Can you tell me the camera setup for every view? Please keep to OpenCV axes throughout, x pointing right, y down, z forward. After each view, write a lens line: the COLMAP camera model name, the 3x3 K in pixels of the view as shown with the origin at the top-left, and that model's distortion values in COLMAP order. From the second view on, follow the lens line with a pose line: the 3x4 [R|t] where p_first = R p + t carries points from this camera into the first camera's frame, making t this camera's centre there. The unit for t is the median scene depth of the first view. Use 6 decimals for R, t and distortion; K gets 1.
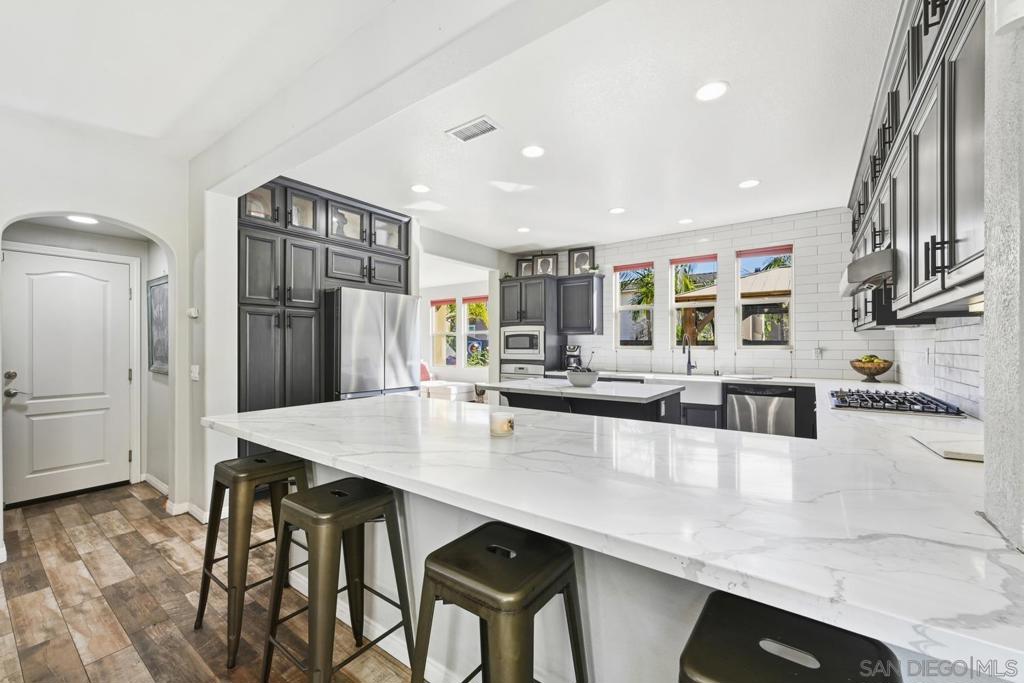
lens RADIAL K [[410.2, 0, 519.4], [0, 410.2, 345.2], [0, 0, 1]] dist [0.000117, 0.000269]
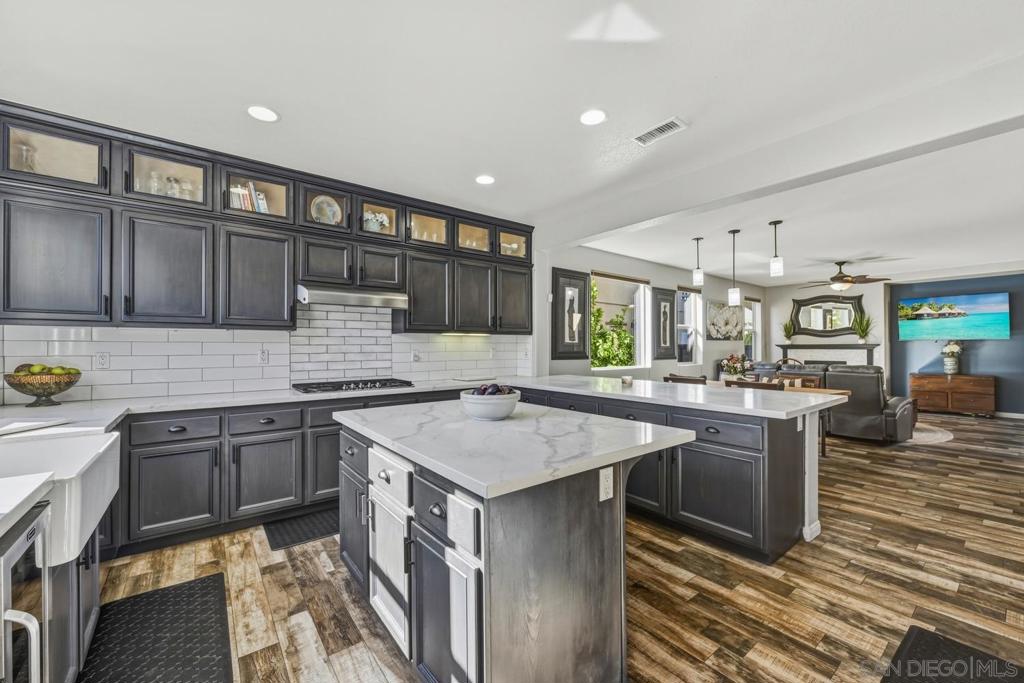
lens RADIAL K [[410.2, 0, 519.4], [0, 410.2, 345.2], [0, 0, 1]] dist [0.000117, 0.000269]
pose [[-0.962729, 0.007097, 0.270373, -0.029352], [0.004742, 0.999945, -0.009361, 0.004565], [-0.270425, -0.007730, -0.962710, 1.153063]]
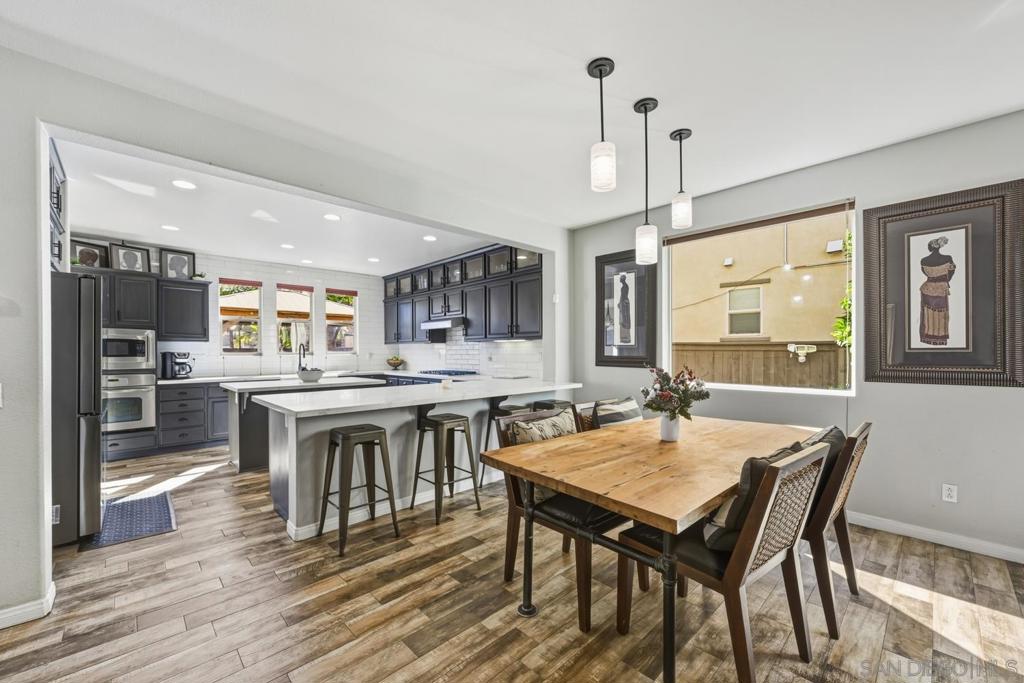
lens RADIAL K [[407.3, 0, 511.0], [0, 407.3, 354.4], [0, 0, 1]] dist [-0.000498, 0.000060]
pose [[0.188707, -0.006802, 0.982010, -0.783463], [0.001697, 0.999977, 0.006601, 0.001417], [-0.982032, 0.000421, 0.188714, 0.070706]]
